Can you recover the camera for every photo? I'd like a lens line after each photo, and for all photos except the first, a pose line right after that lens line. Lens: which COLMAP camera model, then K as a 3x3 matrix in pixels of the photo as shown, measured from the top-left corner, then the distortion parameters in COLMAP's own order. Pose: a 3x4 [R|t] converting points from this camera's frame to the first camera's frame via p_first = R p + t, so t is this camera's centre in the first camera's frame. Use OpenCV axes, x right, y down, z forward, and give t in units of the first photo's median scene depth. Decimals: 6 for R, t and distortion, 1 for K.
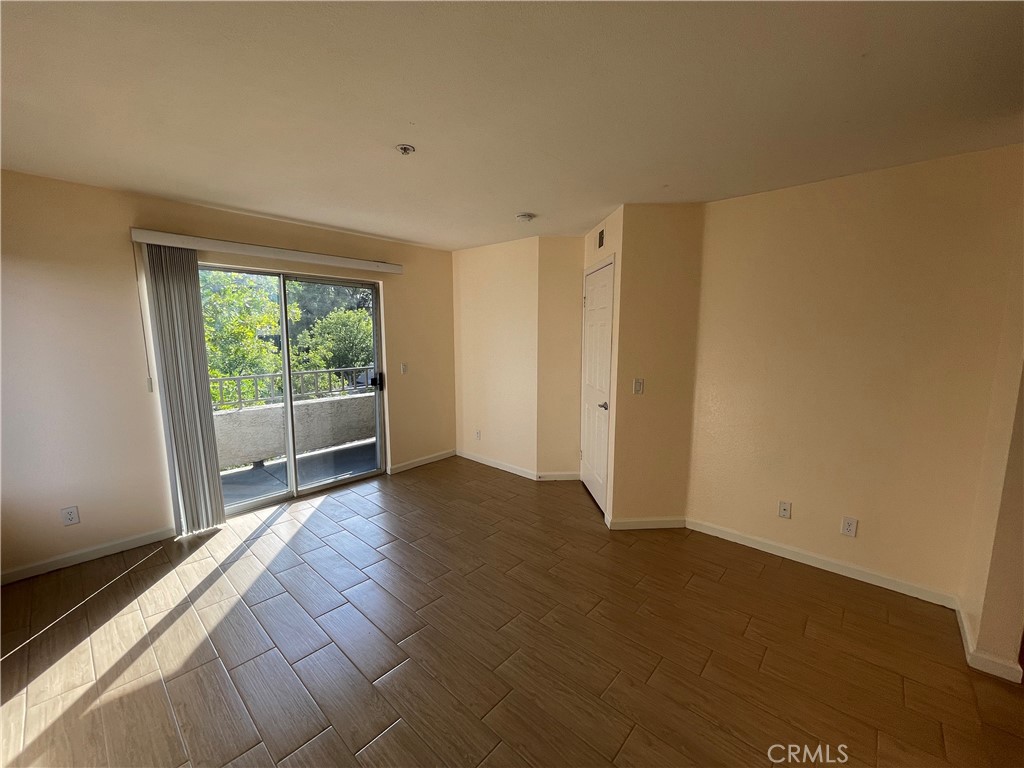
lens RADIAL K [[413.8, 0, 512.0], [0, 413.8, 384.0], [0, 0, 1]] dist [-0.002954, 0.001282]
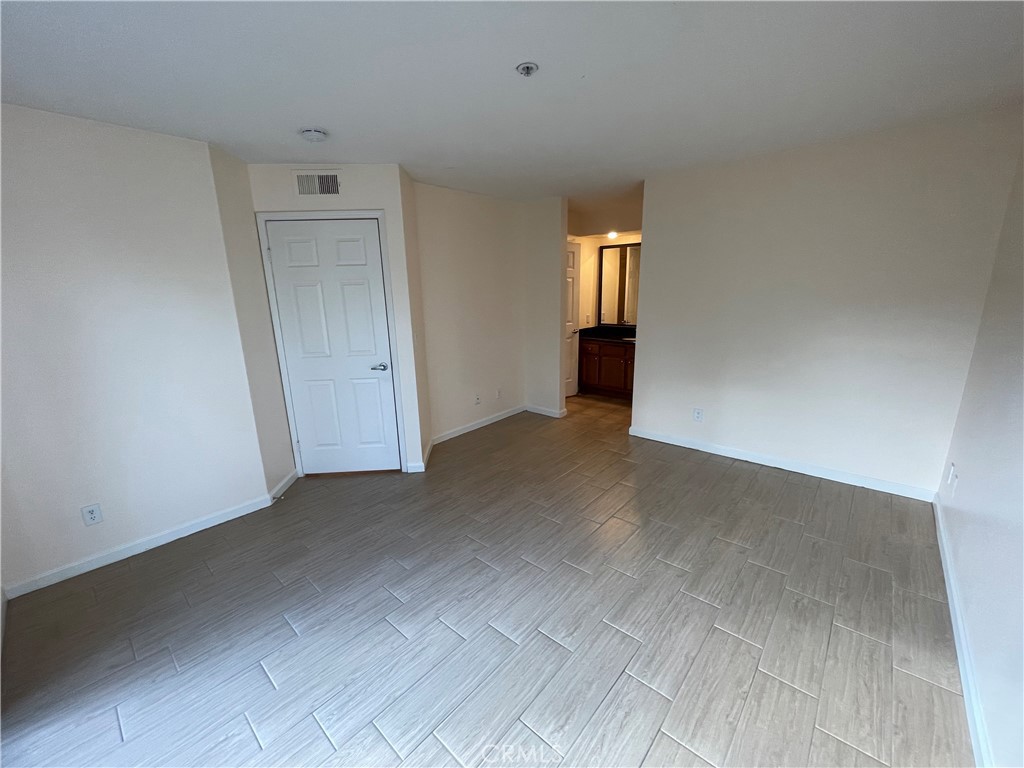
lens RADIAL K [[413.8, 0, 512.0], [0, 413.8, 384.0], [0, 0, 1]] dist [-0.002954, 0.001282]
pose [[-0.000076, -0.237382, 0.971416, -0.741154], [0.155996, 0.959521, 0.234487, -0.092532], [-0.987758, 0.151555, 0.036958, 0.655868]]
